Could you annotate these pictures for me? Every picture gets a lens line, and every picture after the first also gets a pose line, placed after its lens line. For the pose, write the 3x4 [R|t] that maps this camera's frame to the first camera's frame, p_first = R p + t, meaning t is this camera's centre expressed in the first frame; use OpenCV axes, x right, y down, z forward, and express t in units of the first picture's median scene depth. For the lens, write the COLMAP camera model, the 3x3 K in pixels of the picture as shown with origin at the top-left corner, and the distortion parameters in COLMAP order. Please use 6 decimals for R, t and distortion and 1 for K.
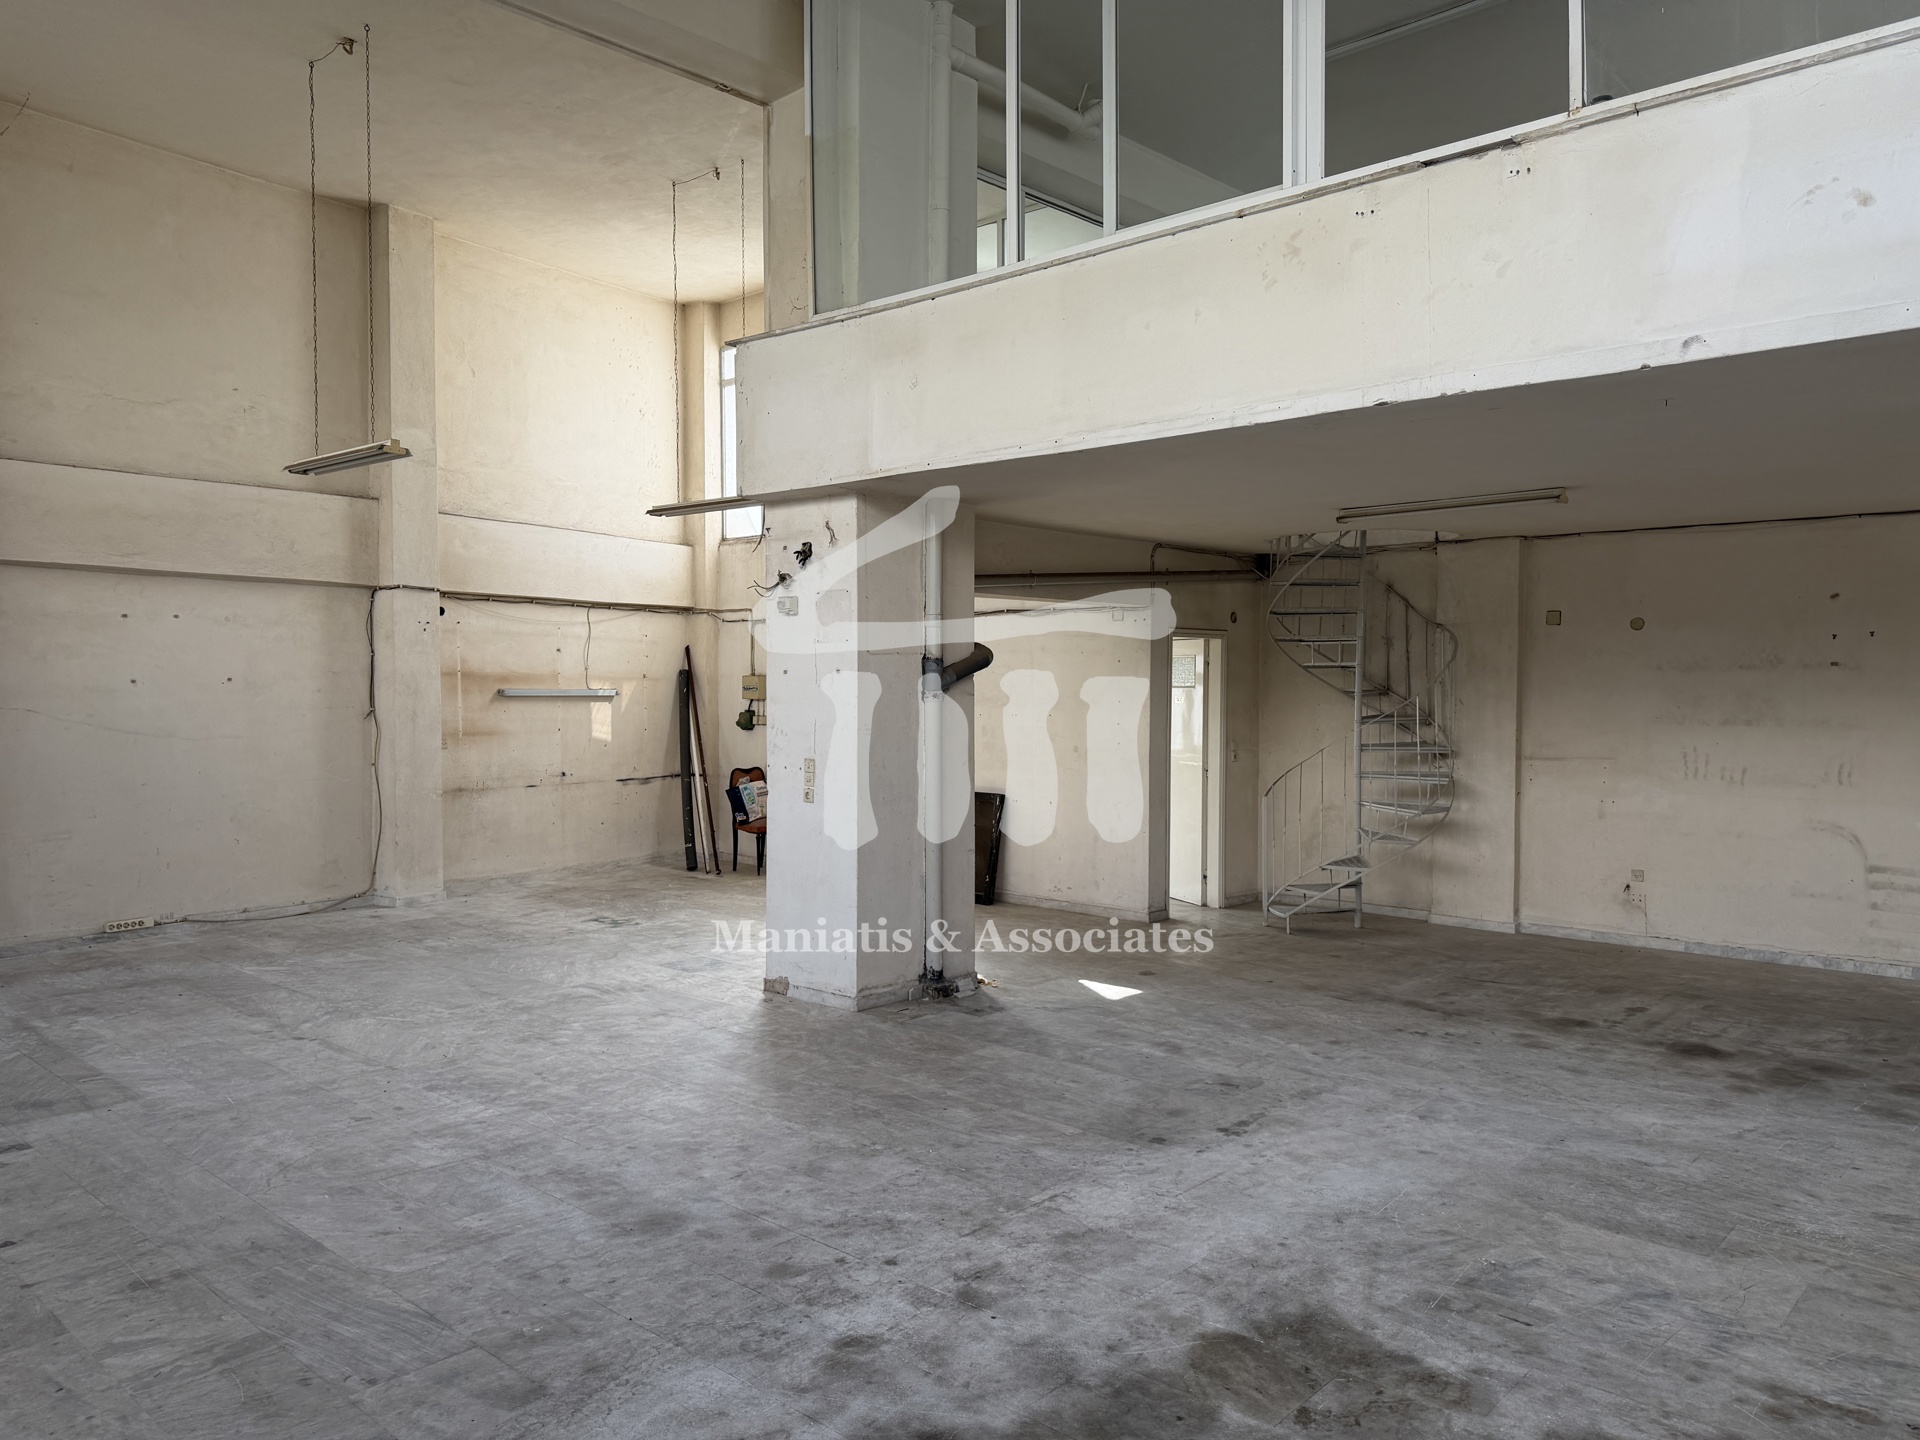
lens RADIAL K [[1354.6, 0, 948.8], [0, 1354.6, 729.8], [0, 0, 1]] dist [0.031951, -0.036949]
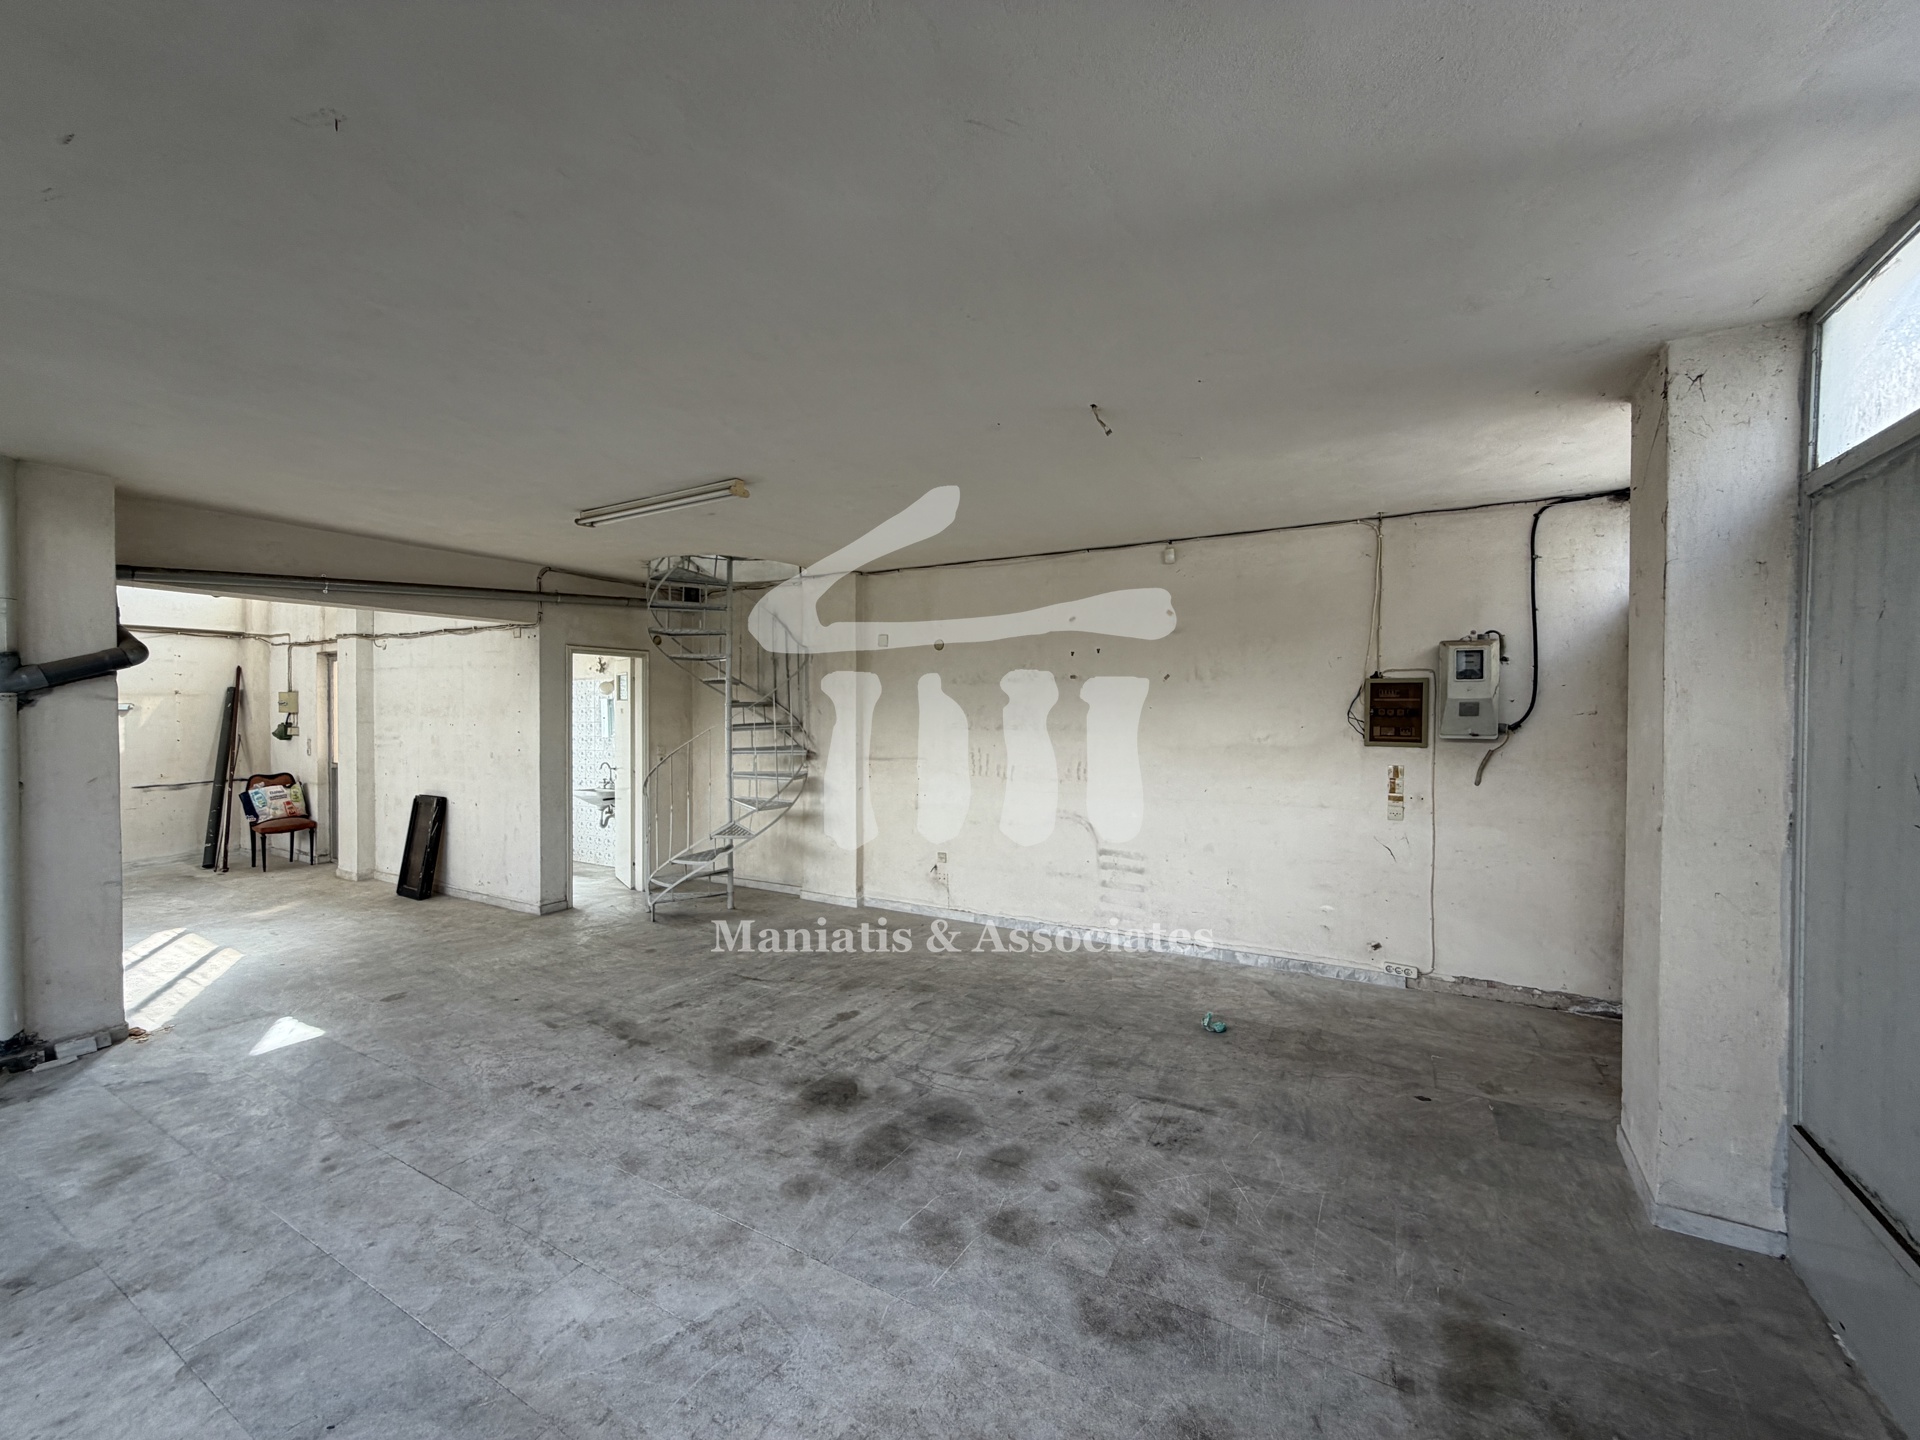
lens RADIAL K [[765.5, 0, 953.0], [0, 765.5, 720.4], [0, 0, 1]] dist [0.000958, 0.000136]
pose [[0.975195, -0.003900, 0.221312, 0.598323], [0.008360, 0.999780, -0.019221, 0.001695], [-0.221188, 0.020595, 0.975014, 0.566853]]
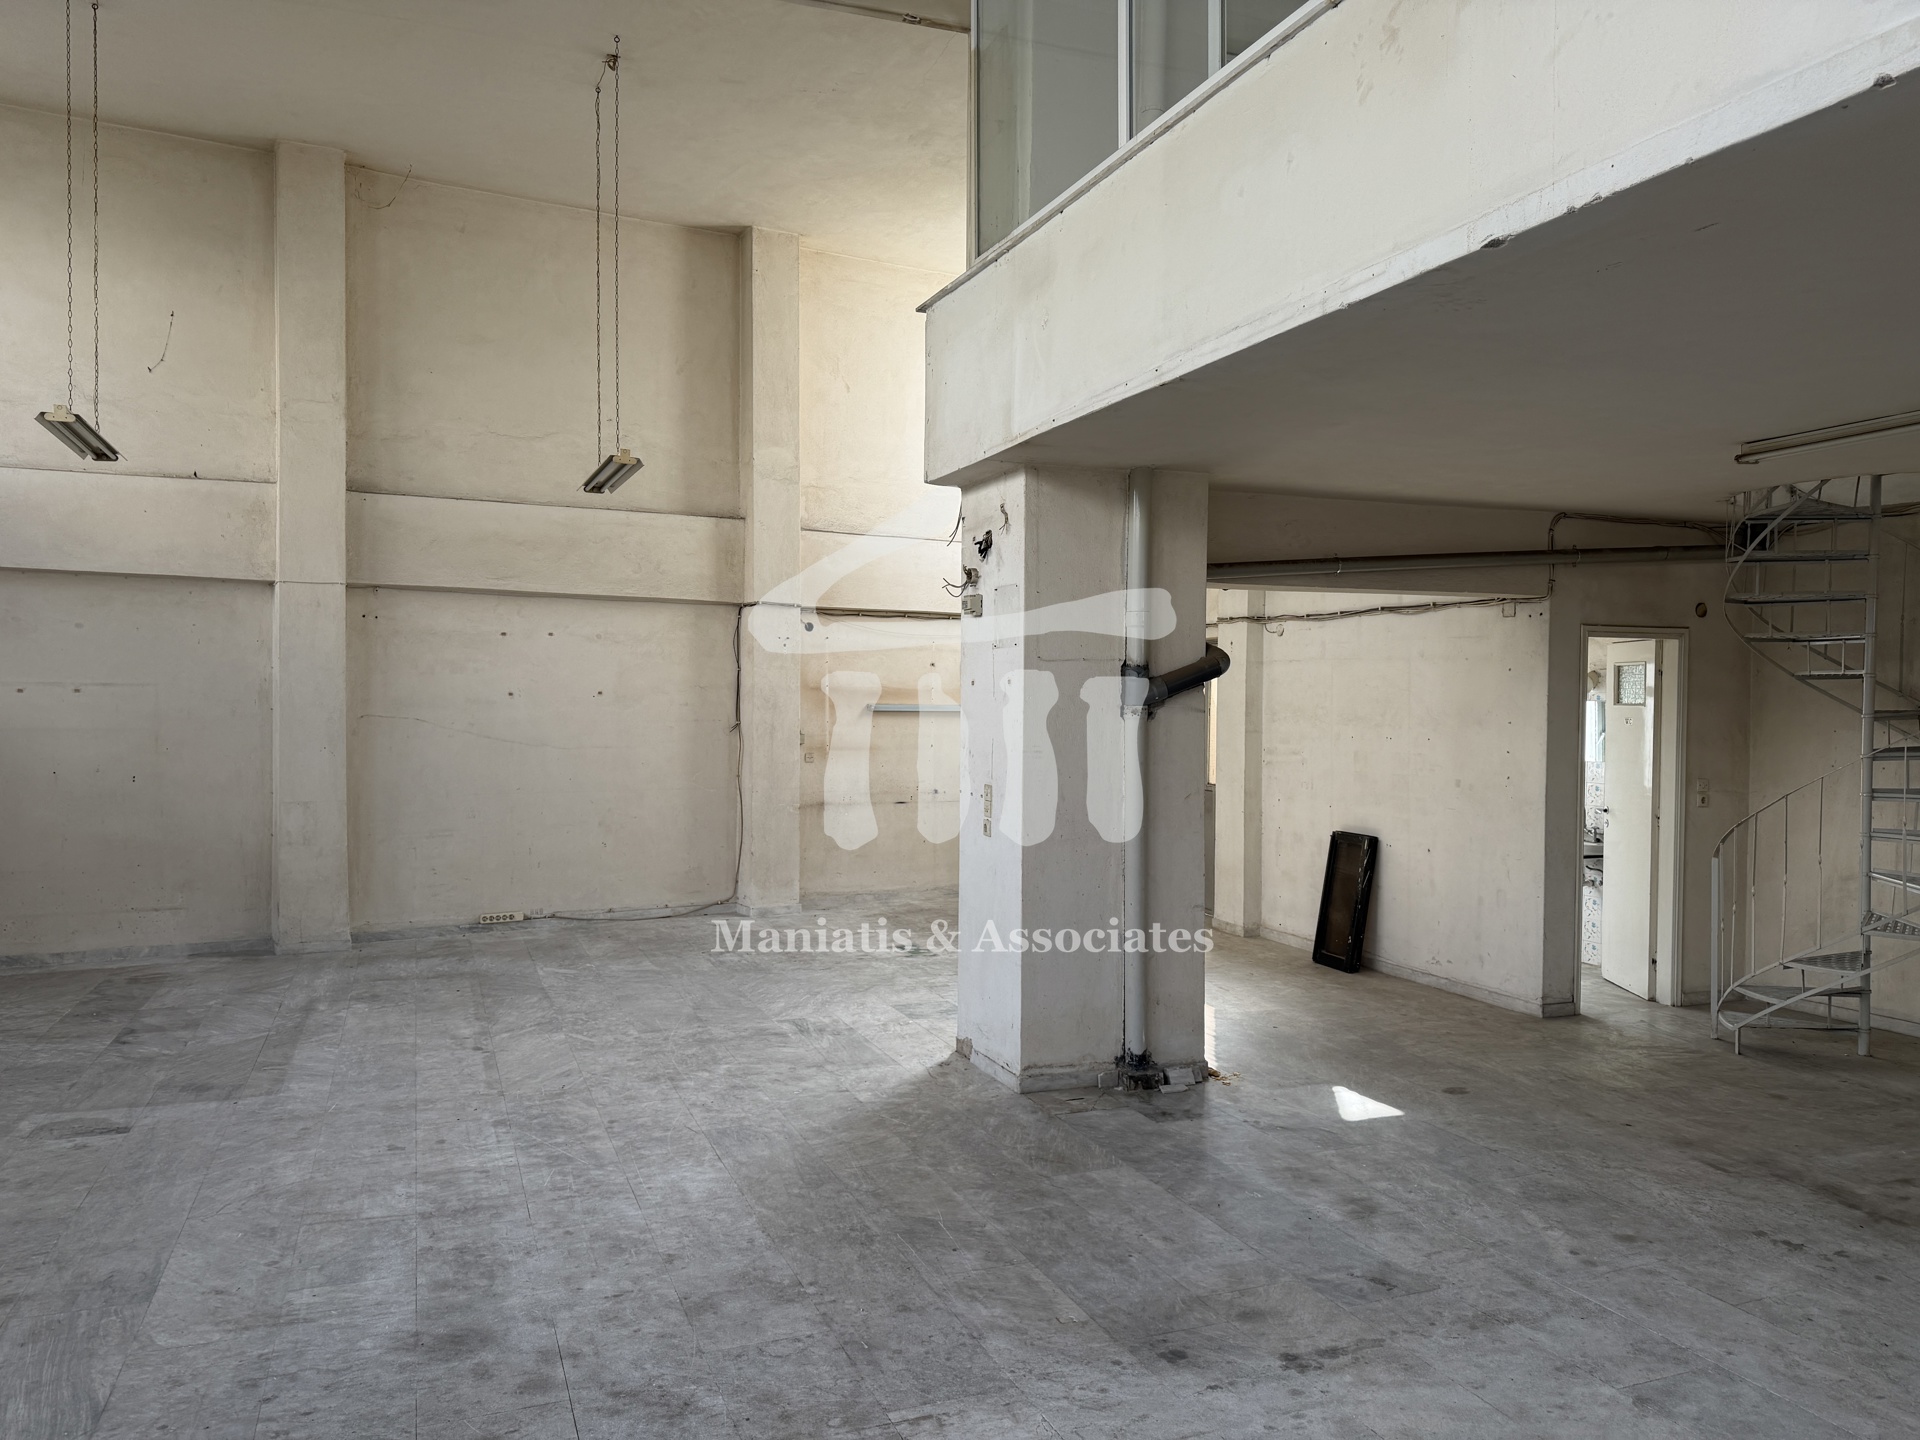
lens RADIAL K [[1354.2, 0, 957.6], [0, 1354.2, 727.6], [0, 0, 1]] dist [0.038357, -0.045694]
pose [[0.899250, 0.013191, -0.437236, 0.329756], [-0.019937, 0.999742, -0.010844, -0.006646], [0.436981, 0.018468, 0.899281, 0.299770]]
